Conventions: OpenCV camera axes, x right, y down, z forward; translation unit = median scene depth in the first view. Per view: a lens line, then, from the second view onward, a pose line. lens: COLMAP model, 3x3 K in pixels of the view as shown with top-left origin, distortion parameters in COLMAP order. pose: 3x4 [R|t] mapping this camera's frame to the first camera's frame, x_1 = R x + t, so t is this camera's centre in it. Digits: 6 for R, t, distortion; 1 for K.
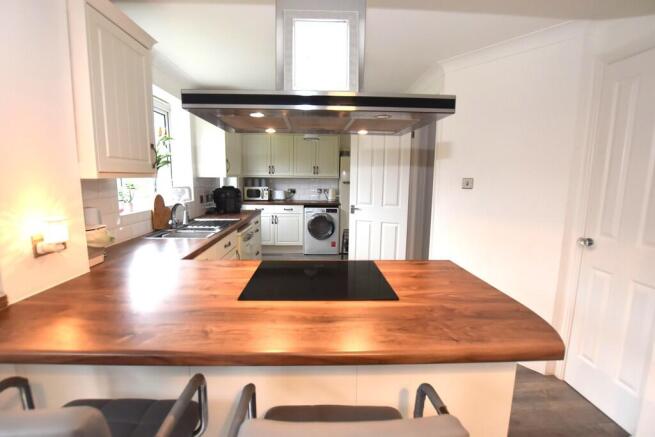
lens RADIAL K [[299.1, 0, 327.5], [0, 299.1, 218.5], [0, 0, 1]] dist [-0.026661, -0.000232]
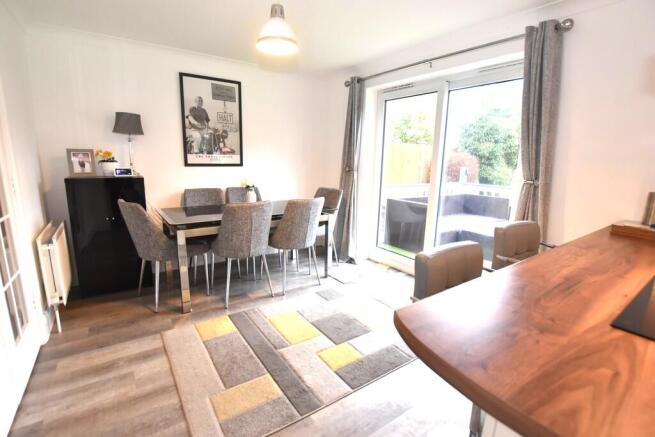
lens RADIAL K [[299.1, 0, 327.5], [0, 299.1, 218.5], [0, 0, 1]] dist [-0.026661, -0.000232]
pose [[-0.835465, 0.068874, -0.545210, 1.115896], [-0.123005, 0.943506, 0.307678, -0.058845], [0.535600, 0.324118, -0.779795, 1.147685]]
